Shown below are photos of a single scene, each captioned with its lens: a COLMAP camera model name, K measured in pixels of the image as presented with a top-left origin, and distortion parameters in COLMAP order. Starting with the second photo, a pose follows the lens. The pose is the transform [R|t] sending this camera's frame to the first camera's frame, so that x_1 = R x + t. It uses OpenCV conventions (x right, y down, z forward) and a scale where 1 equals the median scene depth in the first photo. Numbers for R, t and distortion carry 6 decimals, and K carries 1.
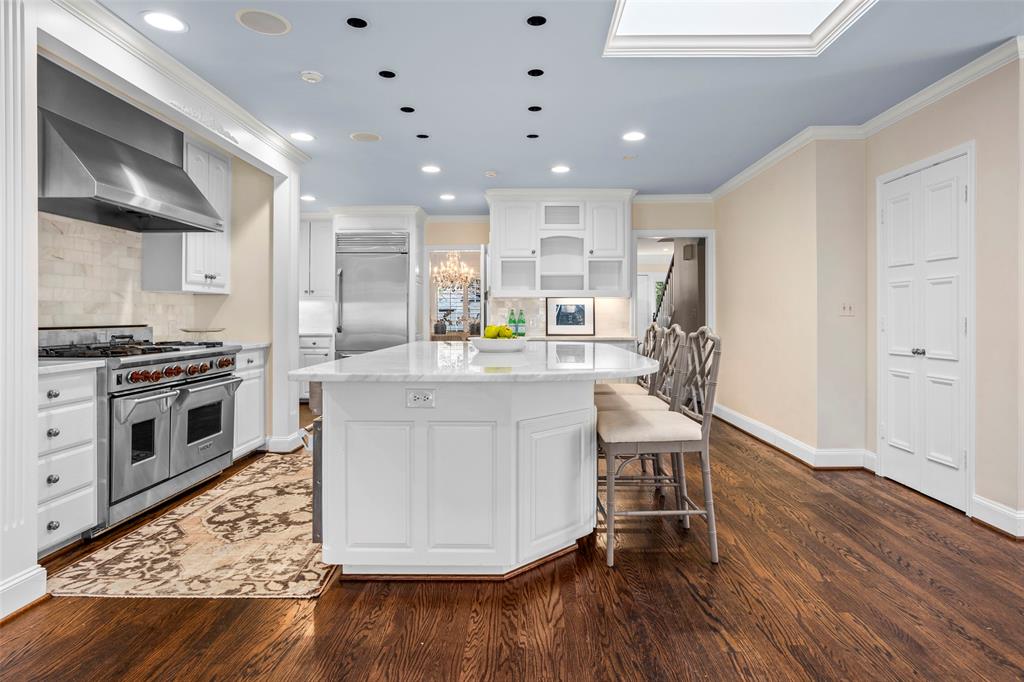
lens RADIAL K [[574.7, 0, 515.1], [0, 574.7, 317.1], [0, 0, 1]] dist [-0.049328, 0.036299]
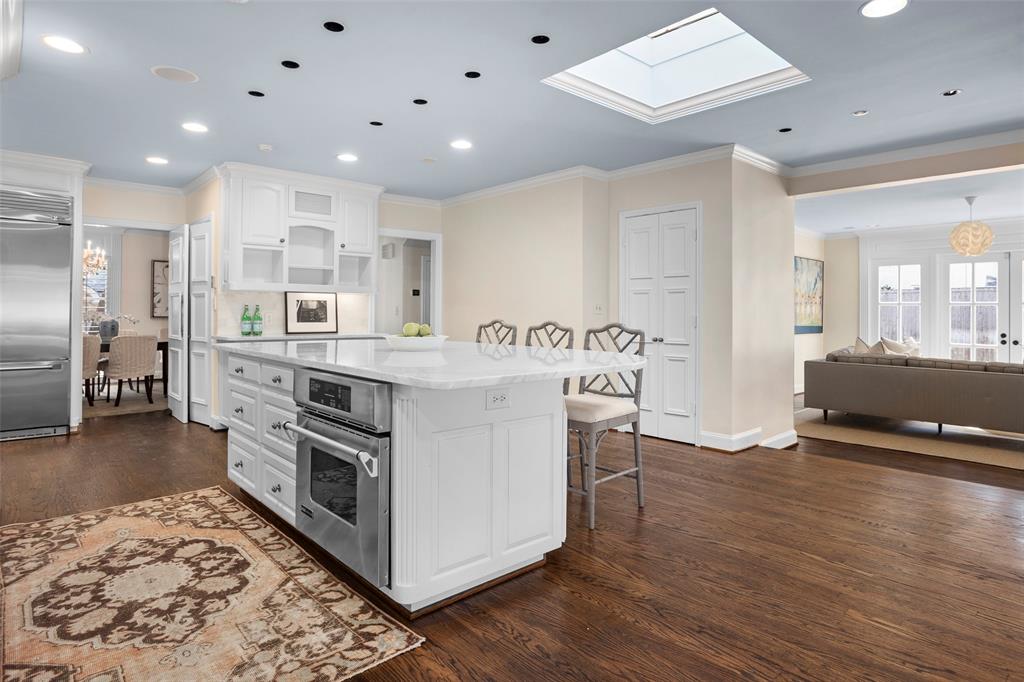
lens RADIAL K [[574.7, 0, 515.1], [0, 574.7, 317.1], [0, 0, 1]] dist [-0.049328, 0.036299]
pose [[0.733649, -0.000356, 0.679528, -0.526265], [-0.005372, 0.999966, 0.006323, -0.003449], [-0.679507, -0.008290, 0.733622, 0.176210]]
